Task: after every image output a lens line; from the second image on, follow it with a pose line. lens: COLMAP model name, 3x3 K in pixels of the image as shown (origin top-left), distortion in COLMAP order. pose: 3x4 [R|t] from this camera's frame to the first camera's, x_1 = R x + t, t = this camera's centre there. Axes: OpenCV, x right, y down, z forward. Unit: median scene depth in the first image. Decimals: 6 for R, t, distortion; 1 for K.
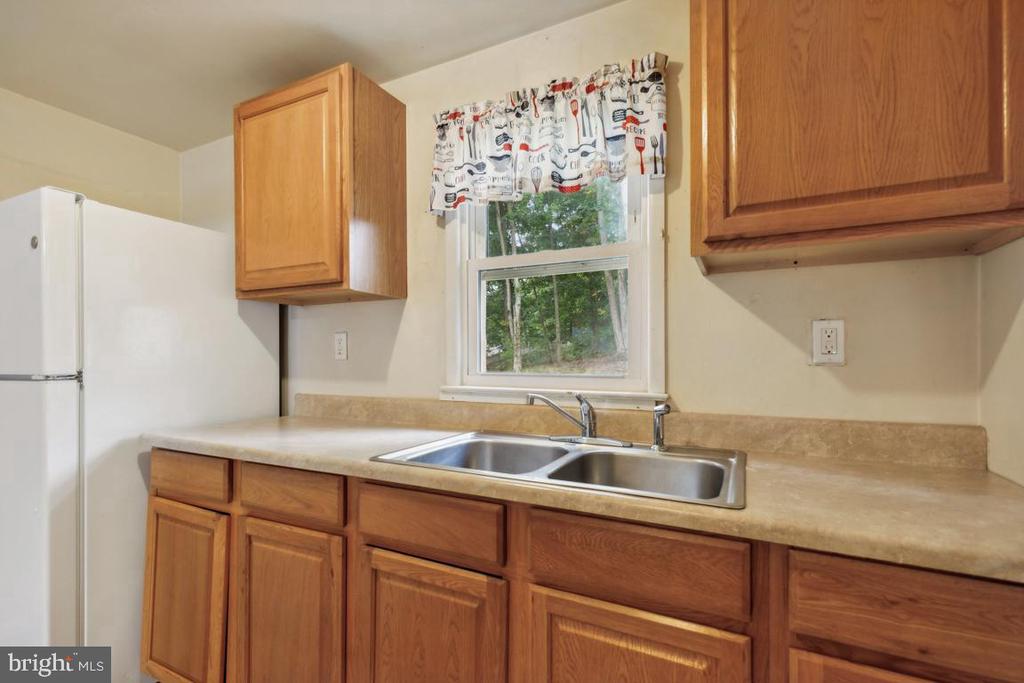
lens RADIAL K [[471.5, 0, 507.6], [0, 471.5, 361.1], [0, 0, 1]] dist [0.001599, 0.000166]
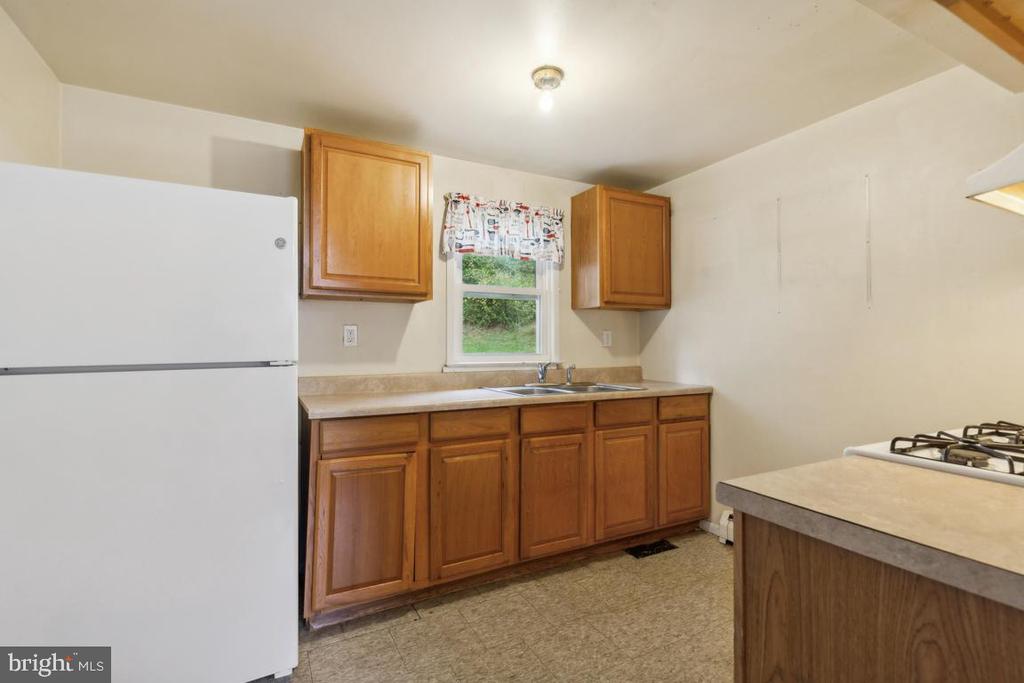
lens RADIAL K [[471.5, 0, 514.6], [0, 471.5, 333.8], [0, 0, 1]] dist [0.001599, 0.000166]
pose [[0.574068, 0.016826, 0.818635, -1.512921], [0.004428, 0.999710, -0.023653, -0.006115], [-0.818795, 0.017204, 0.573828, -0.092844]]
